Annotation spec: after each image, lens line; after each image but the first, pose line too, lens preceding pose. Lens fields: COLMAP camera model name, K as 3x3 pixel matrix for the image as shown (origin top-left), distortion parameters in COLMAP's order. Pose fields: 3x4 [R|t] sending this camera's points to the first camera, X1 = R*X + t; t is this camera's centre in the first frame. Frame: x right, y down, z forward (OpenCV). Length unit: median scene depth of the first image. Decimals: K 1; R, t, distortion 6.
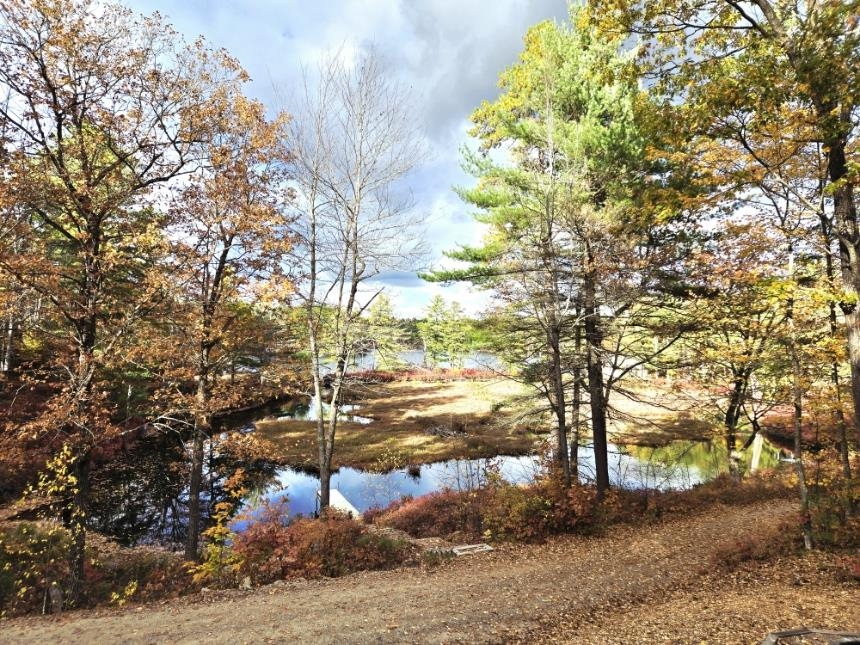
lens RADIAL K [[567.3, 0, 426.3], [0, 567.3, 318.8], [0, 0, 1]] dist [0.047041, -0.029301]
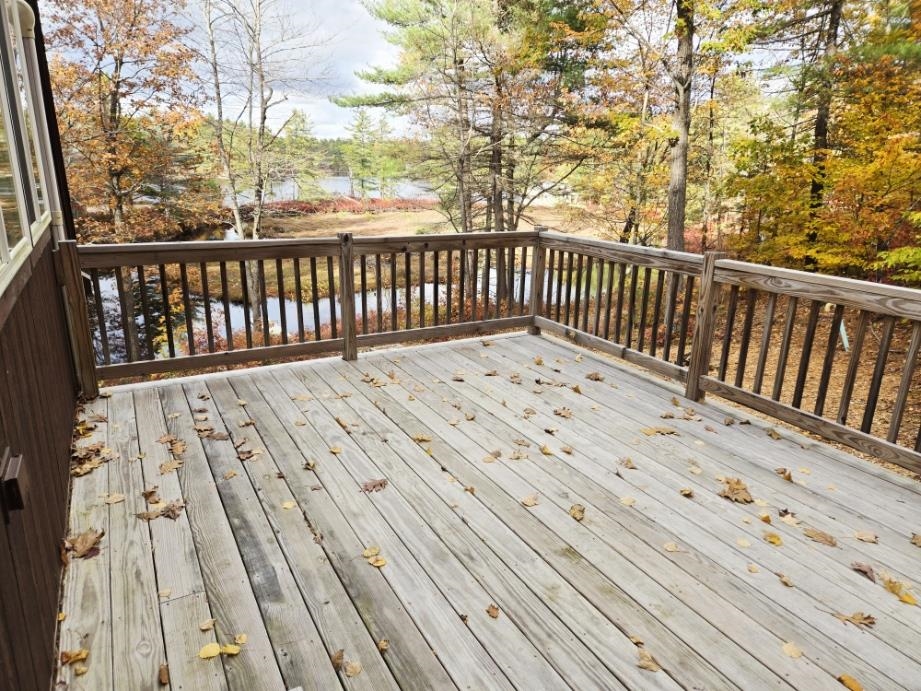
lens RADIAL K [[607.6, 0, 462.5], [0, 607.6, 353.8], [0, 0, 1]] dist [0.047041, -0.029301]
pose [[0.986069, -0.049857, 0.158688, 0.020433], [-0.005502, 0.943724, 0.330689, -0.012233], [-0.166245, -0.326955, 0.930303, -0.159399]]
